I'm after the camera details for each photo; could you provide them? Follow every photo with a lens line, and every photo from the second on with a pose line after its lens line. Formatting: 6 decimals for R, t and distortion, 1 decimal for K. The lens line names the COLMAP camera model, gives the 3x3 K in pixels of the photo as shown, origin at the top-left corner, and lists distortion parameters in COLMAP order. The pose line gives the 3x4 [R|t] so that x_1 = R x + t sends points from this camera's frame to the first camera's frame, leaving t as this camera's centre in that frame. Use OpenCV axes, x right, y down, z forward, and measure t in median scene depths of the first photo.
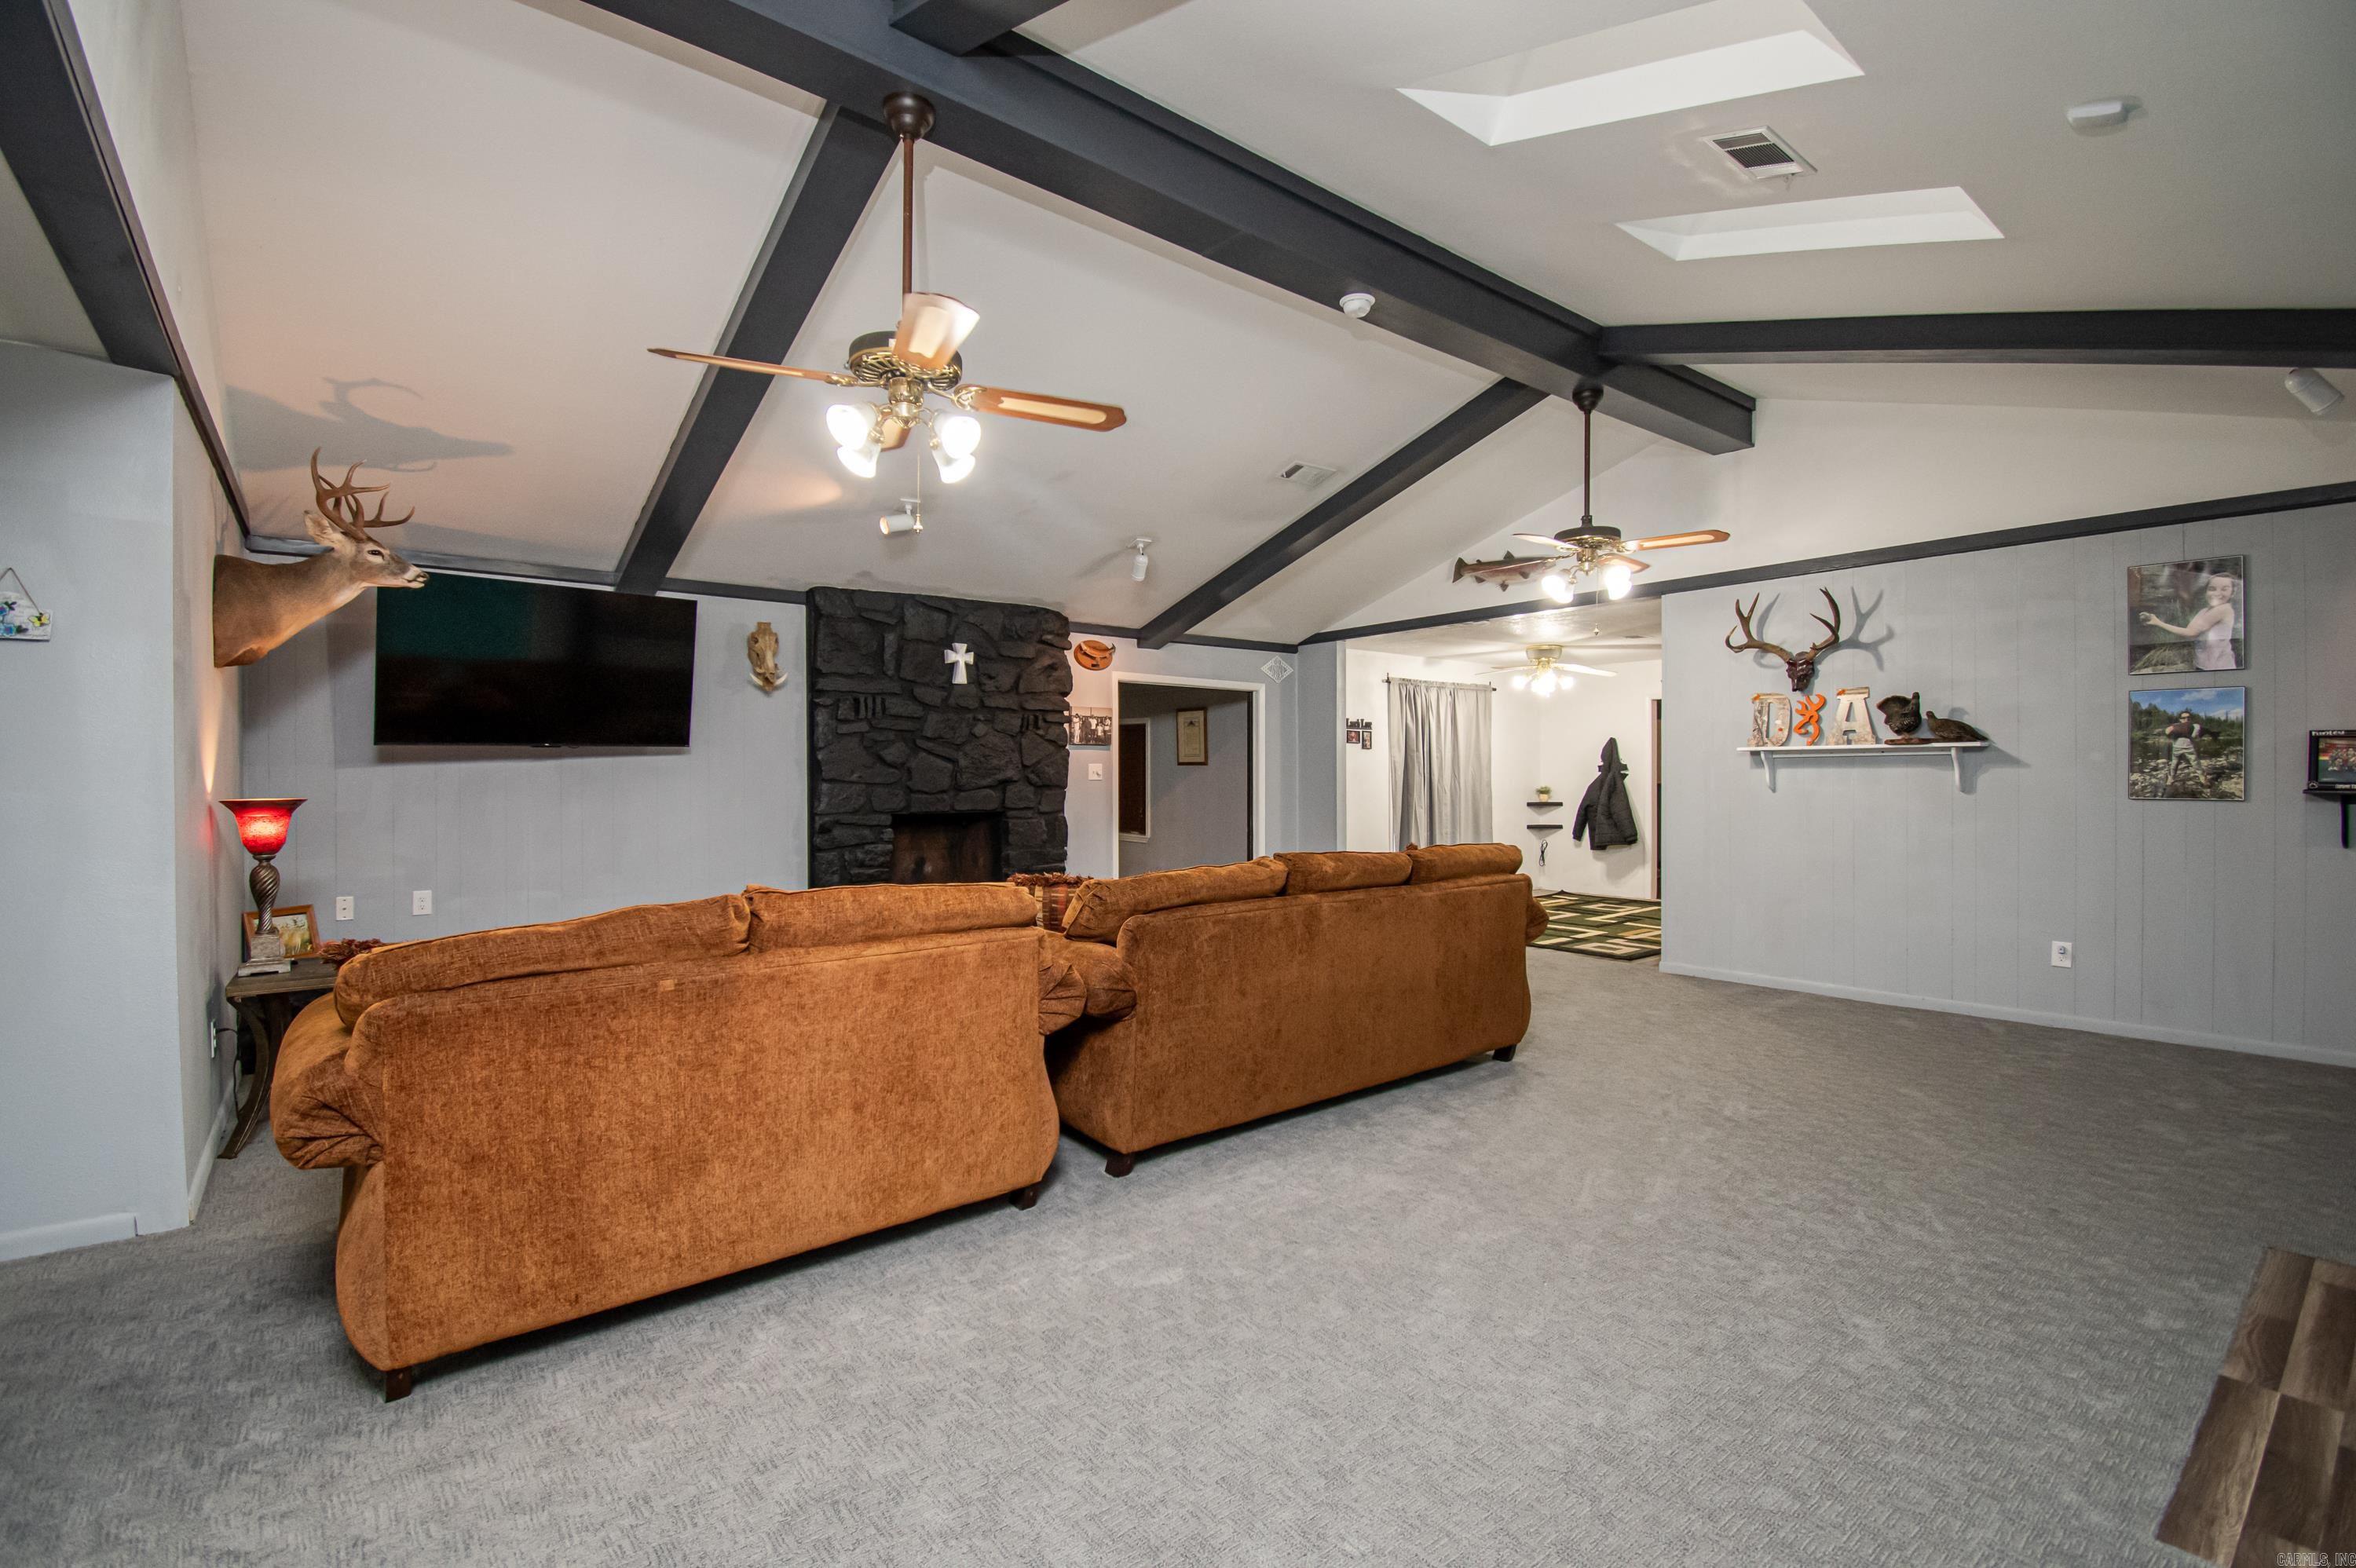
lens RADIAL K [[1042.6, 0, 1178.0], [0, 1042.6, 784.0], [0, 0, 1]] dist [0.015076, -0.000022]
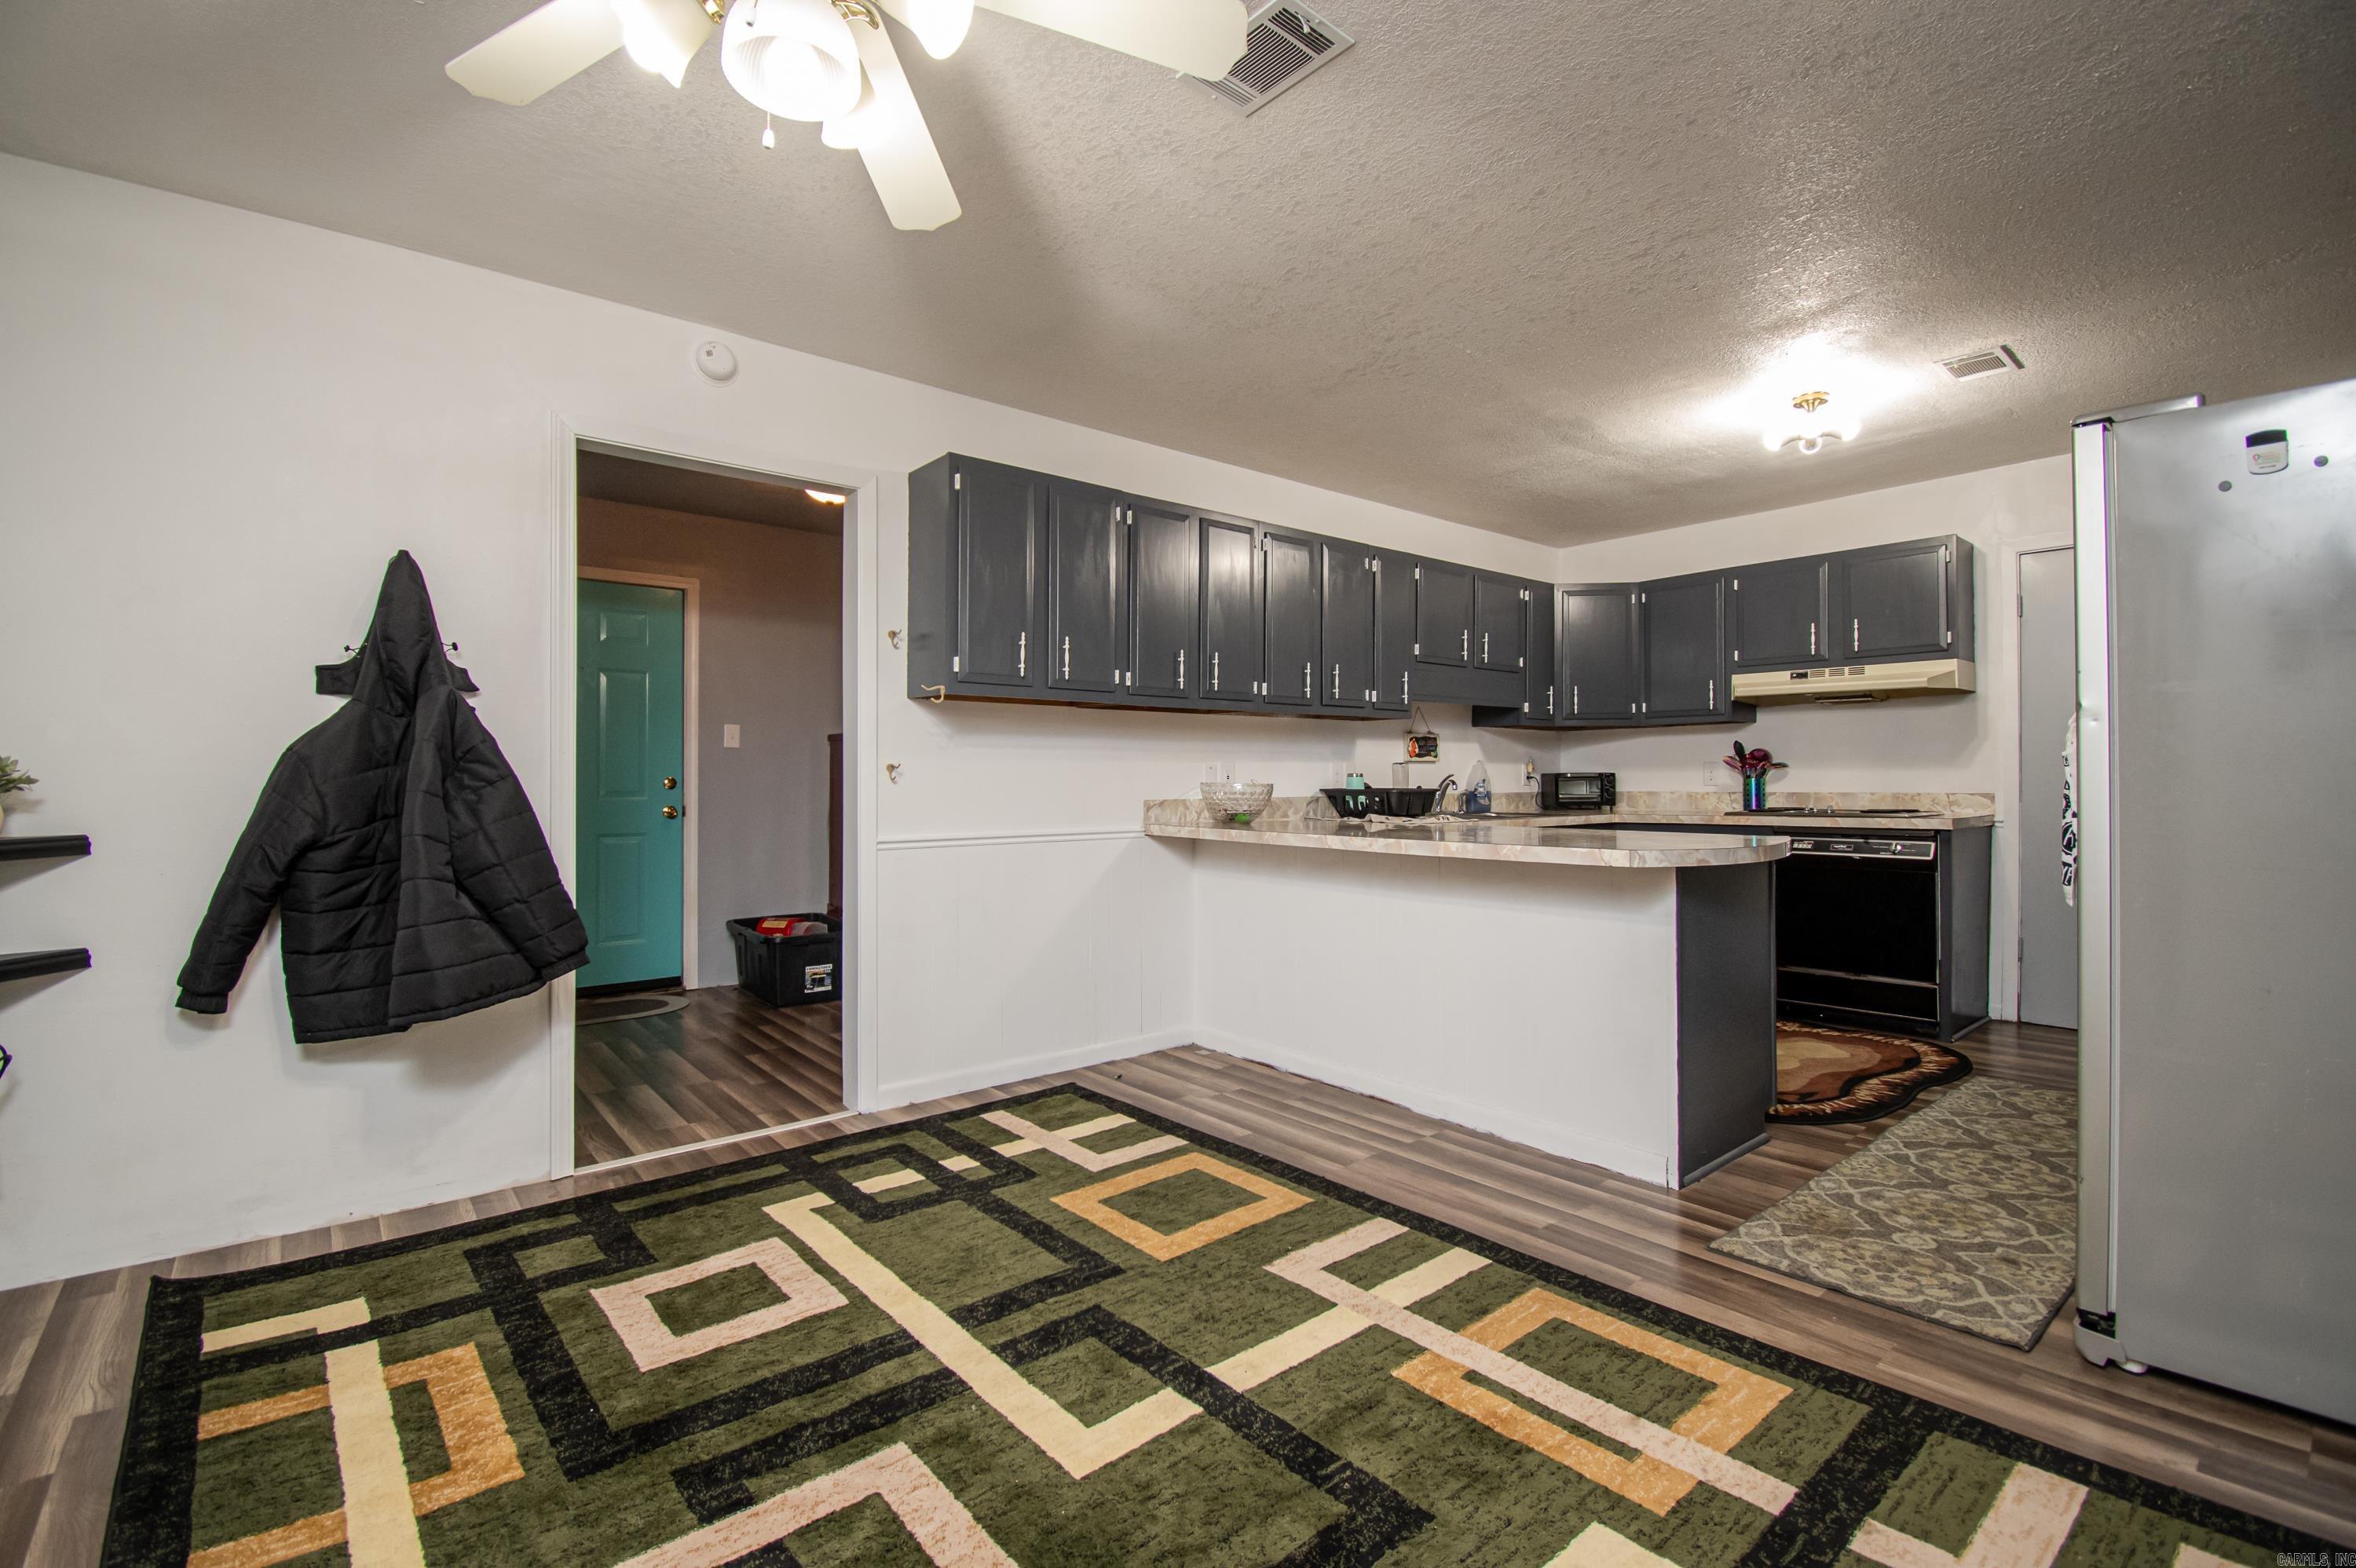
lens RADIAL K [[1046.0, 0, 1142.2], [0, 1046.0, 770.9], [0, 0, 1]] dist [0.027763, -0.031908]
pose [[-0.005943, 0.007432, 0.999955, 0.173382], [0.014513, 0.999868, -0.007345, 0.009694], [-0.999877, 0.014469, -0.006050, 0.821650]]
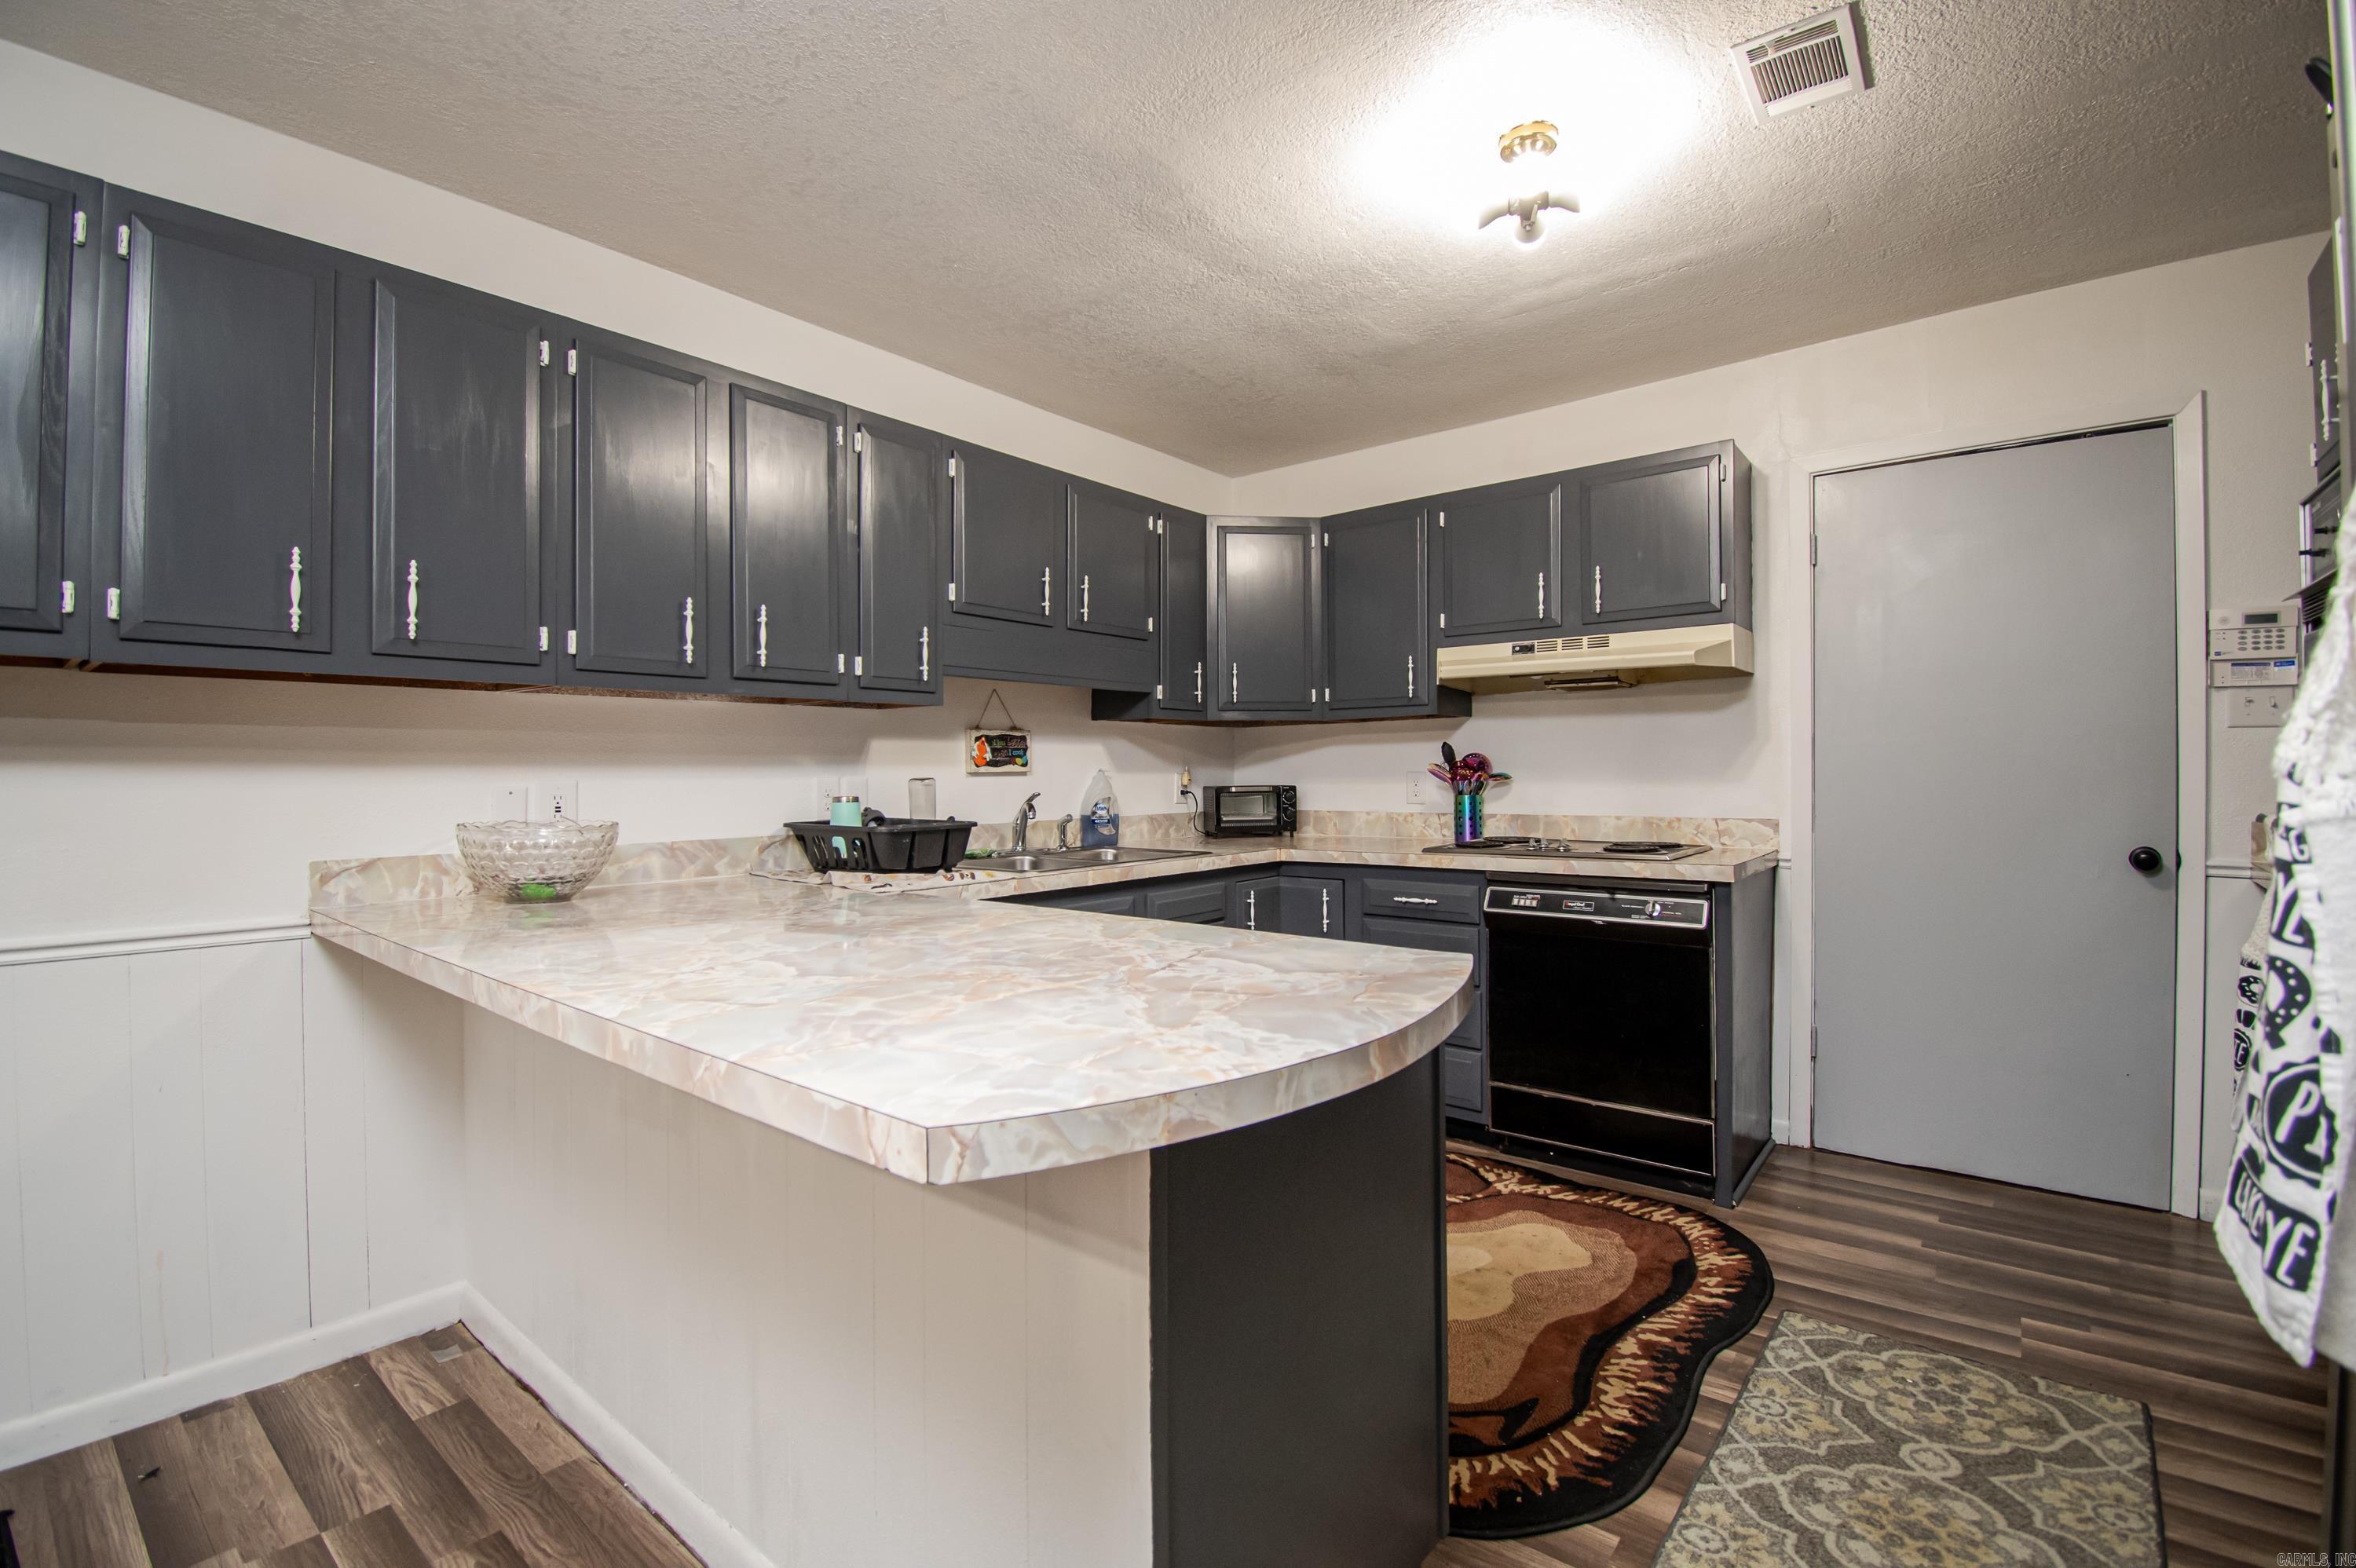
lens RADIAL K [[1046.0, 0, 1142.2], [0, 1046.0, 770.9], [0, 0, 1]] dist [0.027763, -0.031908]
pose [[-0.193977, 0.002919, 0.981002, 0.338299], [0.017237, 0.999851, 0.000433, 0.003753], [-0.980855, 0.016994, -0.193998, 0.709142]]
